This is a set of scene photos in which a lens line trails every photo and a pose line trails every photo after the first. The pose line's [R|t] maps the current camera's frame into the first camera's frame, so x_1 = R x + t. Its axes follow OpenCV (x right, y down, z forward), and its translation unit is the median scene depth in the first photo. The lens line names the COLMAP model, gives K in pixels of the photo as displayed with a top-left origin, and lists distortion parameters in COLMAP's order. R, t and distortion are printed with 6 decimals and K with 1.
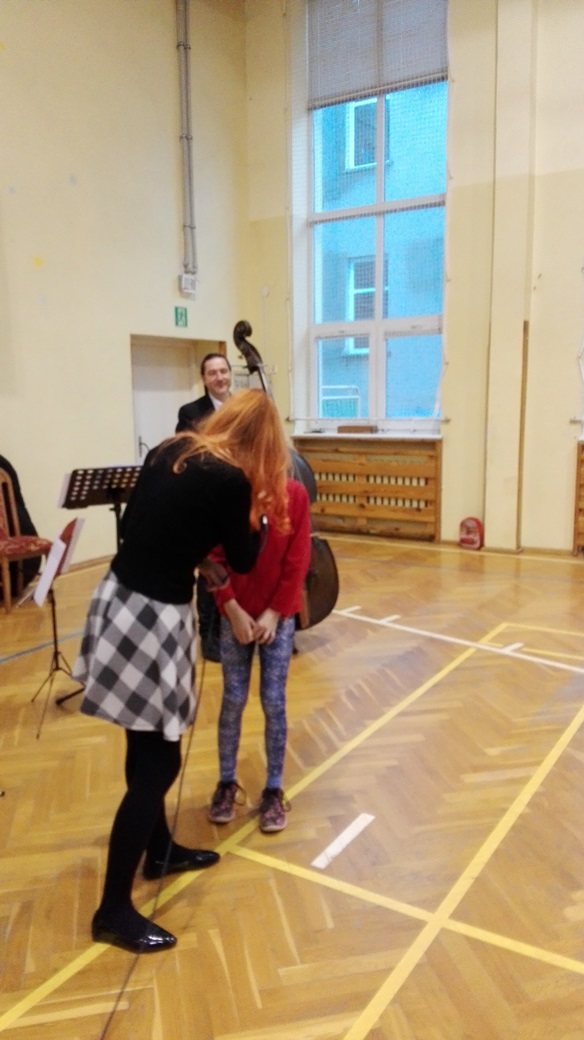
lens RADIAL K [[822.8, 0, 292.1], [0, 822.8, 488.7], [0, 0, 1]] dist [0.003665, -0.004184]
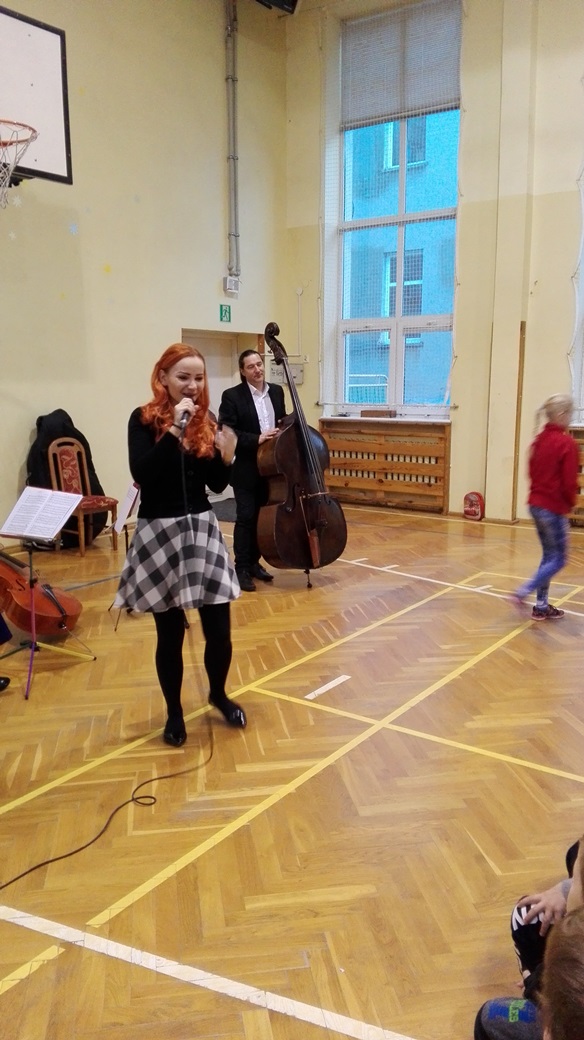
lens RADIAL K [[822.8, 0, 292.1], [0, 822.8, 488.7], [0, 0, 1]] dist [0.003665, -0.004184]
pose [[0.998542, 0.020505, -0.049938, 0.021781], [-0.019690, 0.999666, 0.016757, 0.016060], [0.050265, -0.015749, 0.998612, -0.155933]]
